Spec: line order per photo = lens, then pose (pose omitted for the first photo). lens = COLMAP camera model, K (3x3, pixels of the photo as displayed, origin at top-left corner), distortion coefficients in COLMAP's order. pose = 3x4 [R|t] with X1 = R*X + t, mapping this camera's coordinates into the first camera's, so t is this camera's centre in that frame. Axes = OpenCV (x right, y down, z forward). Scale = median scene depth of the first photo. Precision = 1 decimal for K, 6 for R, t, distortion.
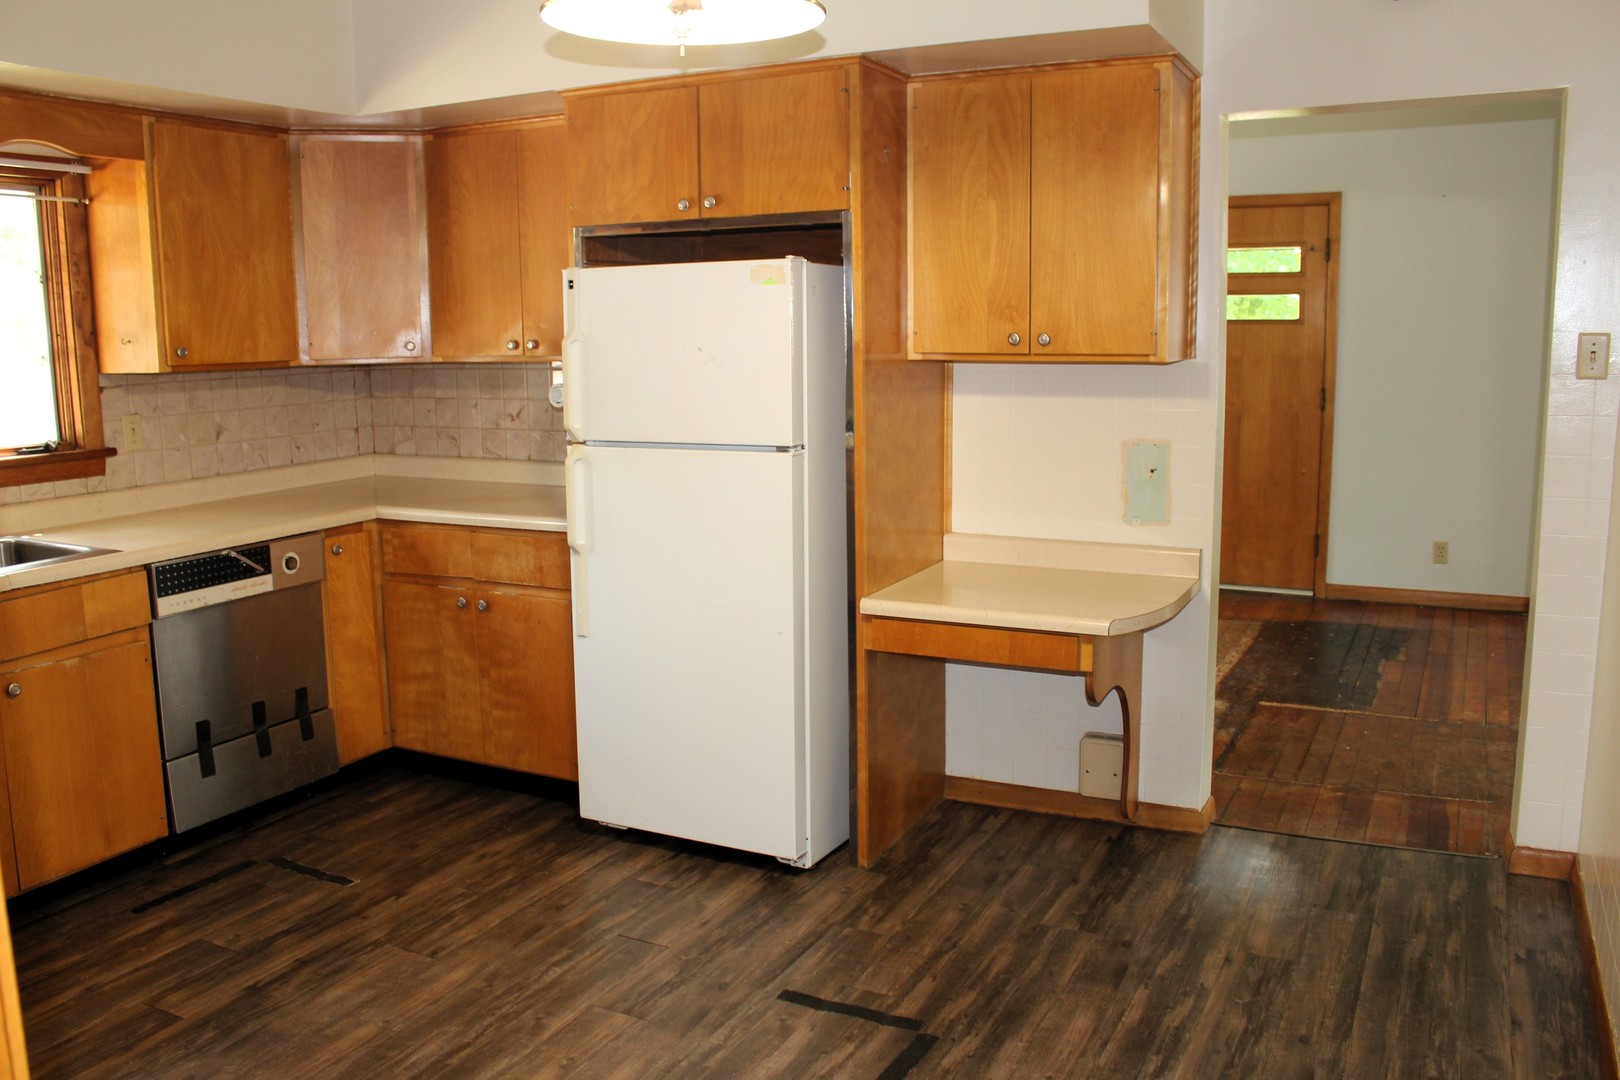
lens RADIAL K [[1325.2, 0, 789.5], [0, 1325.2, 543.3], [0, 0, 1]] dist [-0.159689, 0.127849]
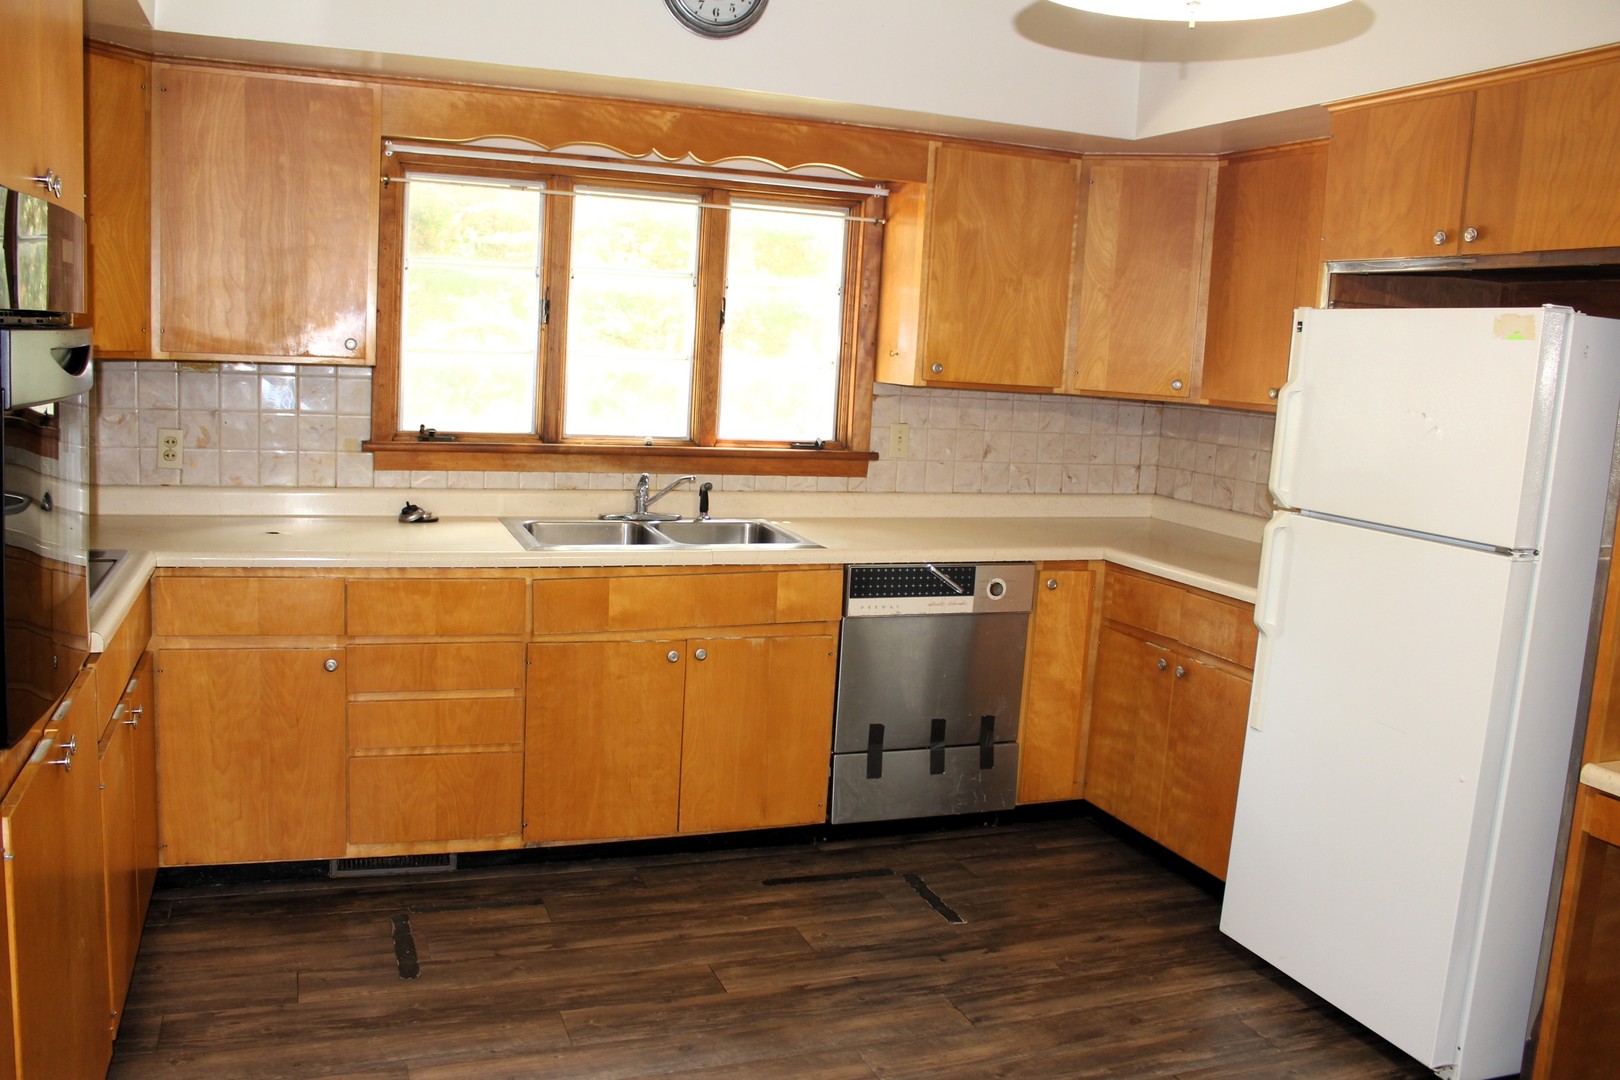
lens RADIAL K [[1325.2, 0, 789.5], [0, 1325.2, 543.3], [0, 0, 1]] dist [-0.159689, 0.127849]
pose [[0.742878, 0.149208, -0.652587, 0.149450], [-0.170636, 0.984848, 0.030930, -0.023364], [0.647314, 0.088378, 0.757082, 0.137099]]
